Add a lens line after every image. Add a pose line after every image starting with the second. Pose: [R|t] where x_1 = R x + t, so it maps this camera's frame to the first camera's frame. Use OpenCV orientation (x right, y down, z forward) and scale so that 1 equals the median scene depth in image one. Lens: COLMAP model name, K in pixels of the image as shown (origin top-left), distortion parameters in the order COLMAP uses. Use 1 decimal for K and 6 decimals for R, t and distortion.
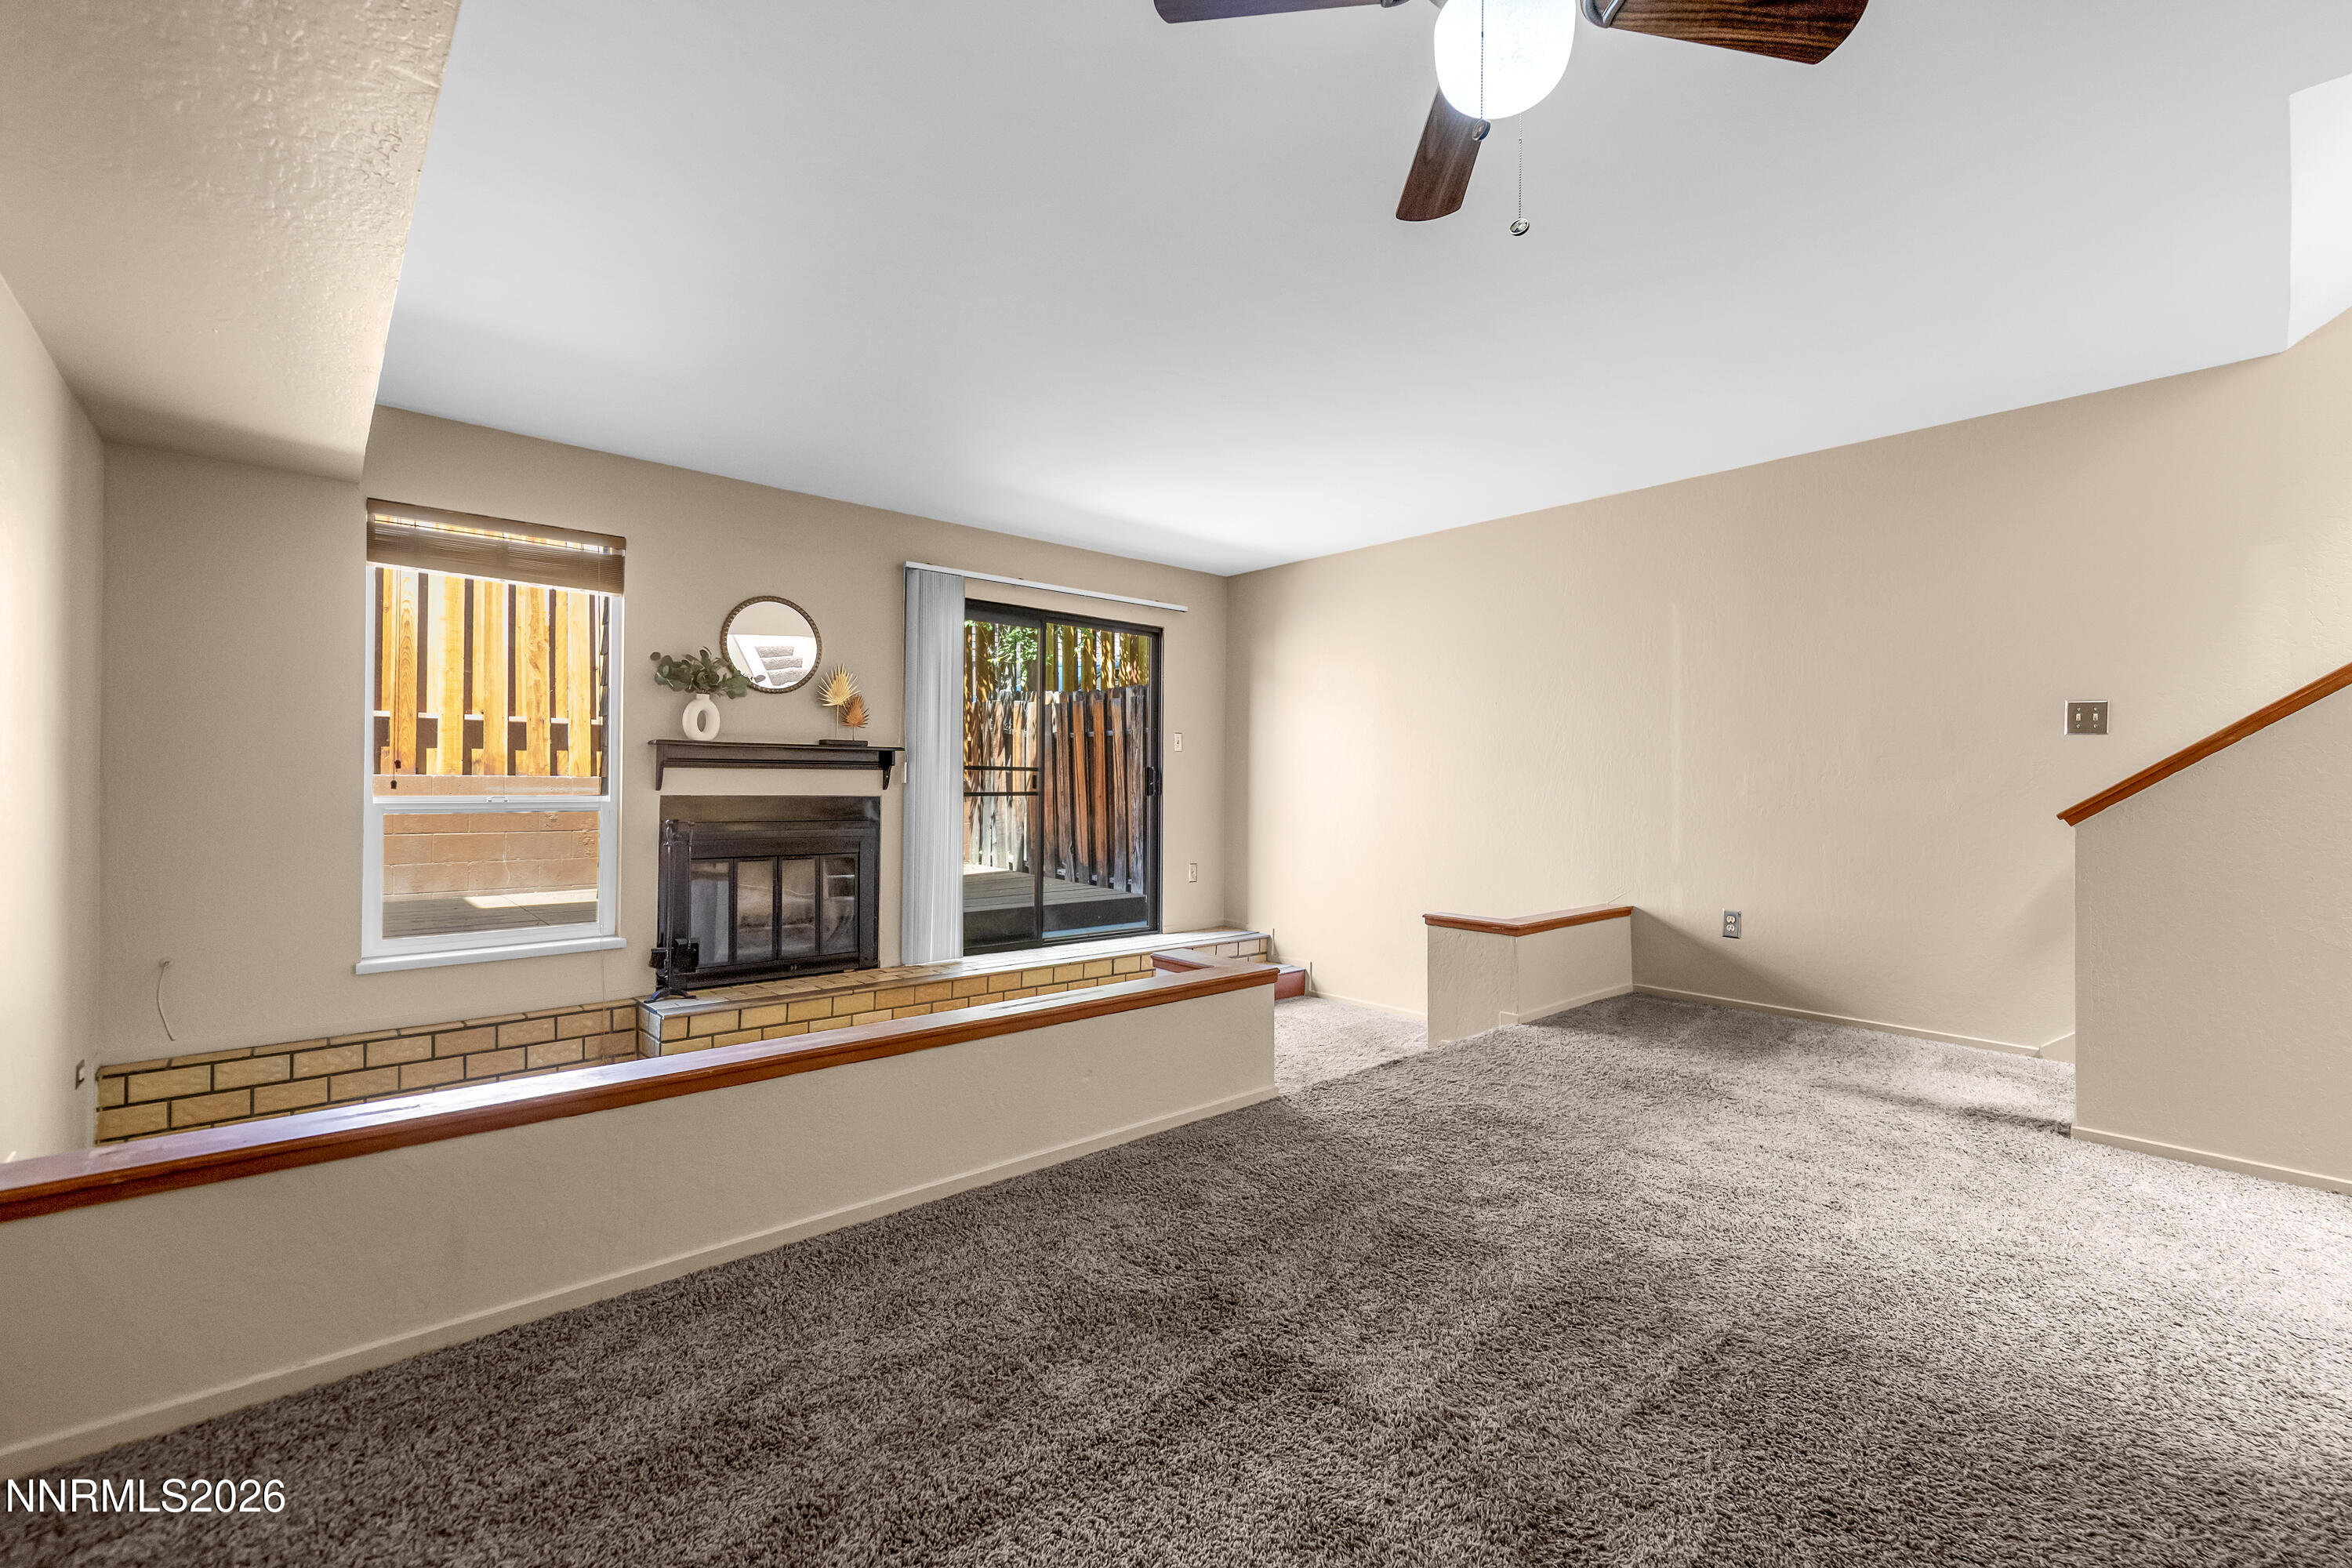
lens RADIAL K [[980.7, 0, 1200.0], [0, 980.7, 773.8], [0, 0, 1]] dist [0.000544, -0.000039]
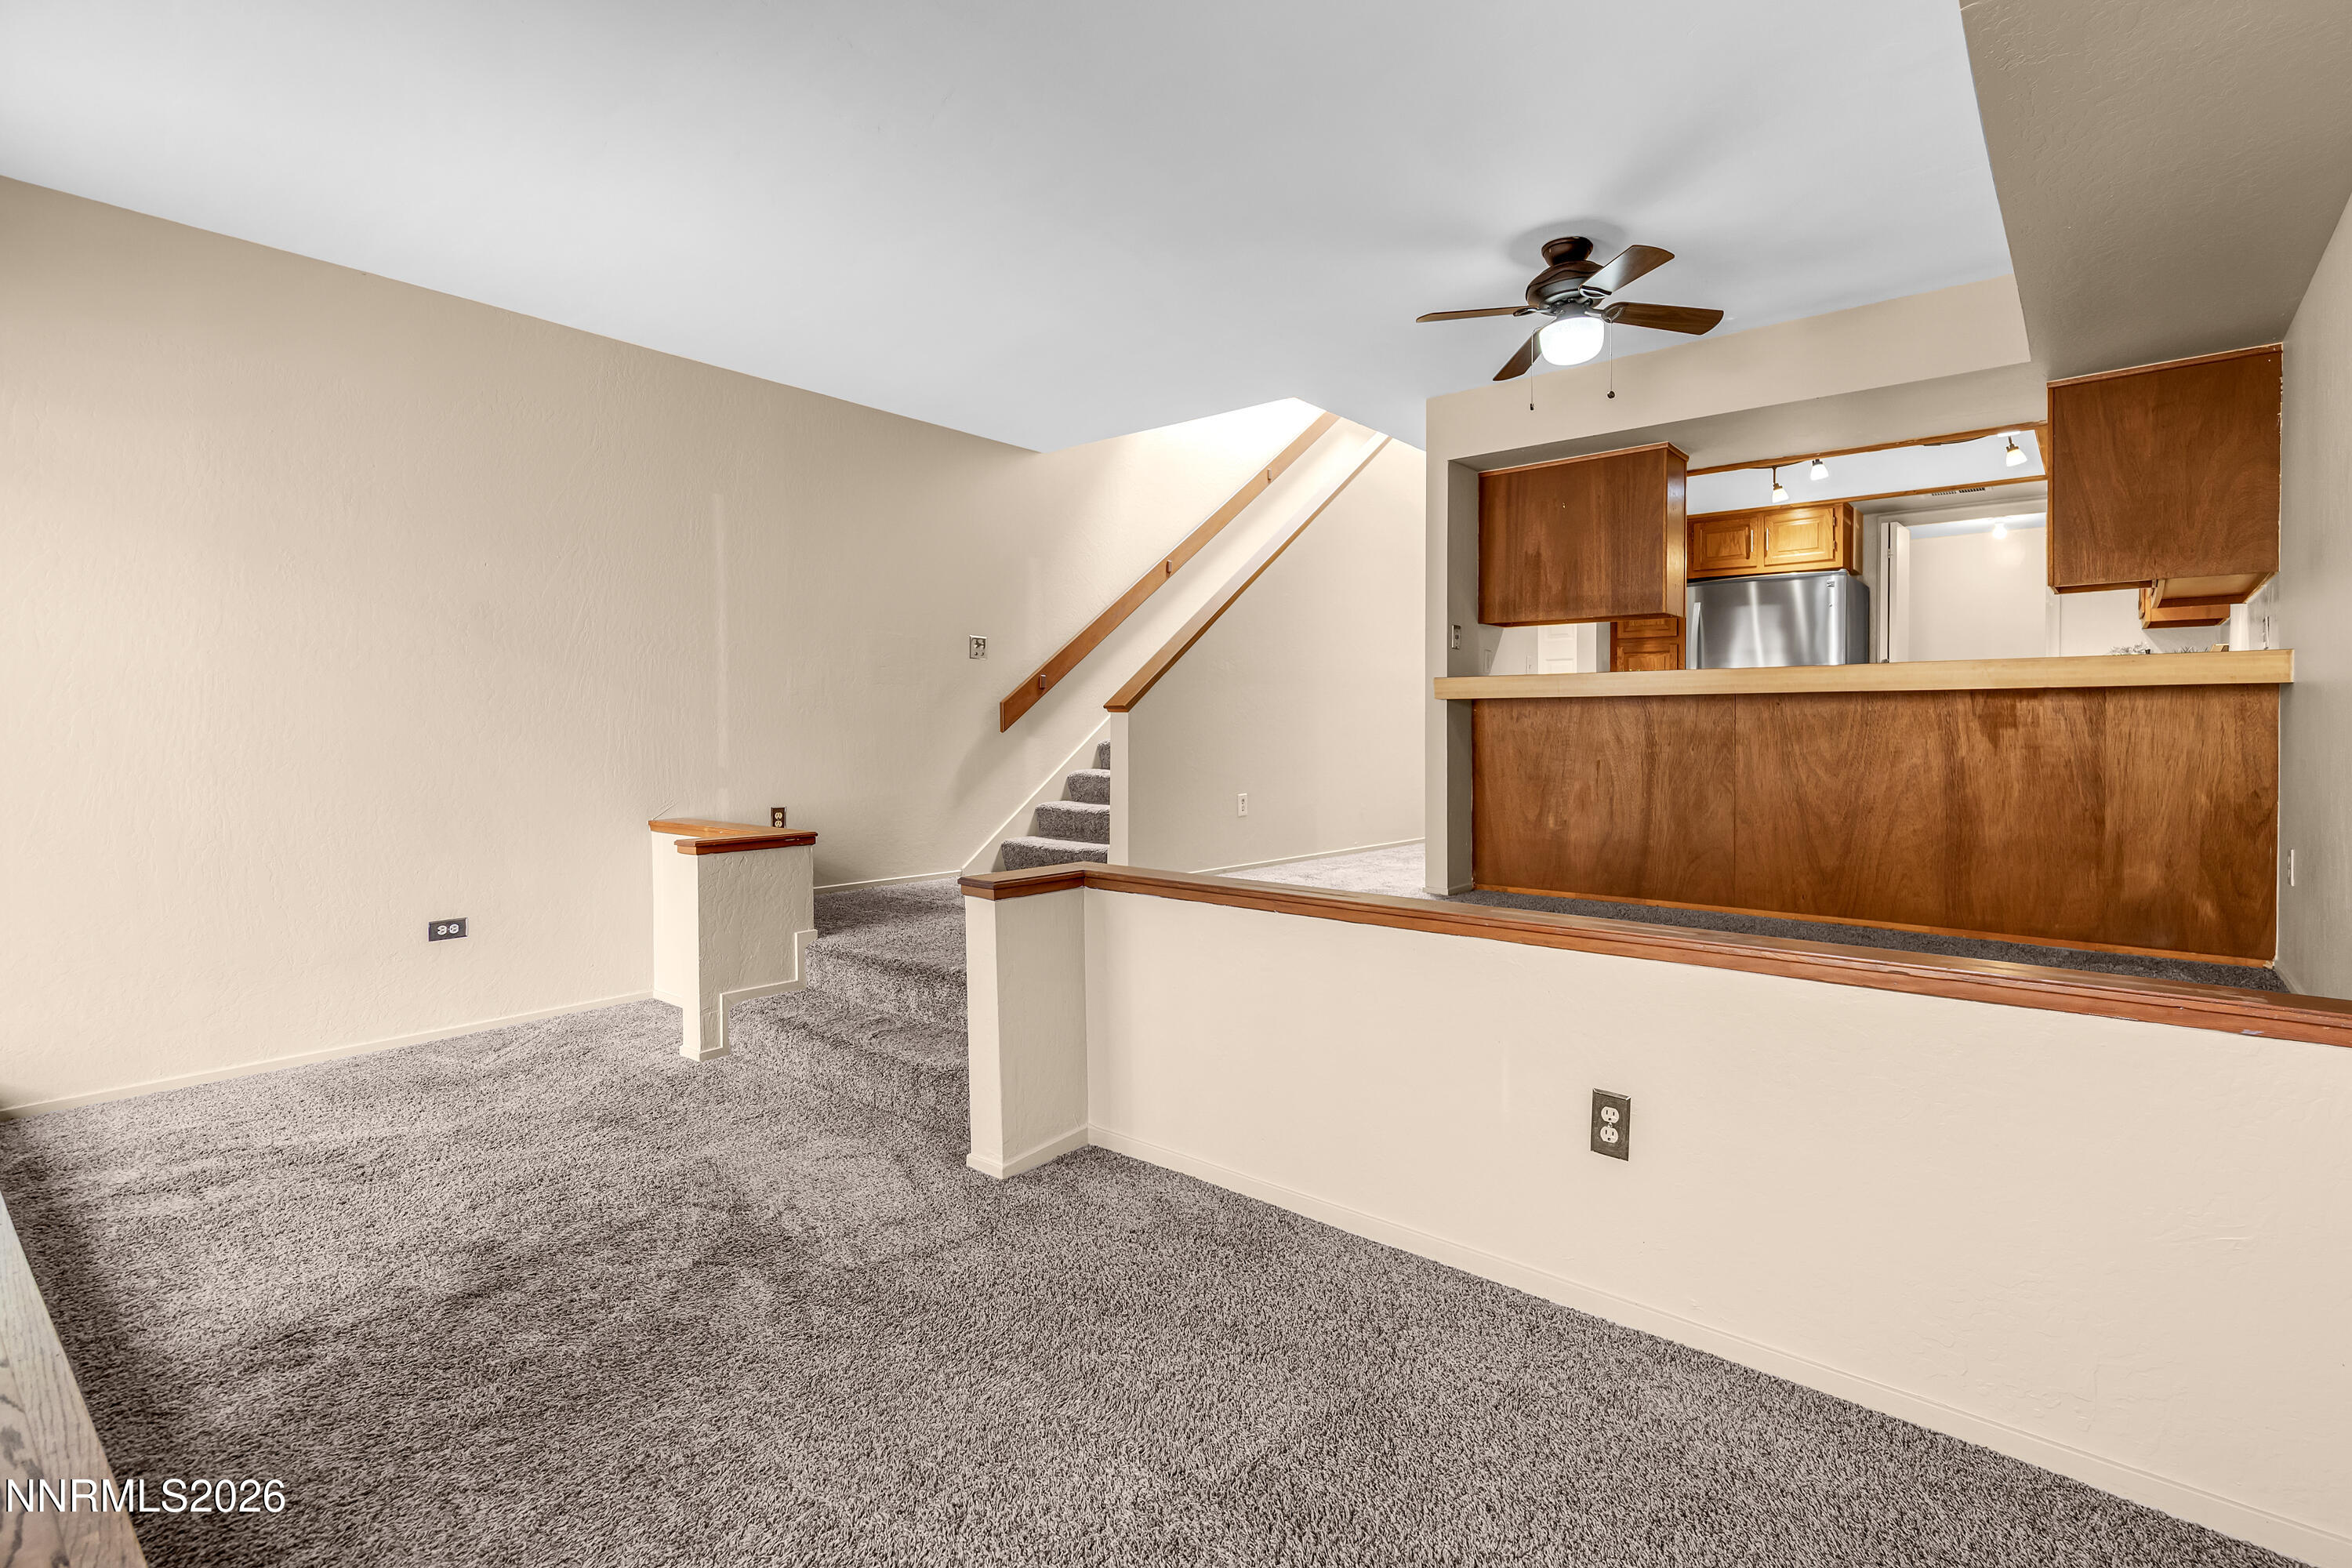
lens RADIAL K [[1096.9, 0, 1209.6], [0, 1096.9, 735.8], [0, 0, 1]] dist [0.001192, 0.000057]
pose [[-0.140117, -0.008268, 0.990100, -0.611978], [-0.012683, 0.999898, 0.006555, 0.043577], [-0.990054, -0.011639, -0.140207, 0.648442]]
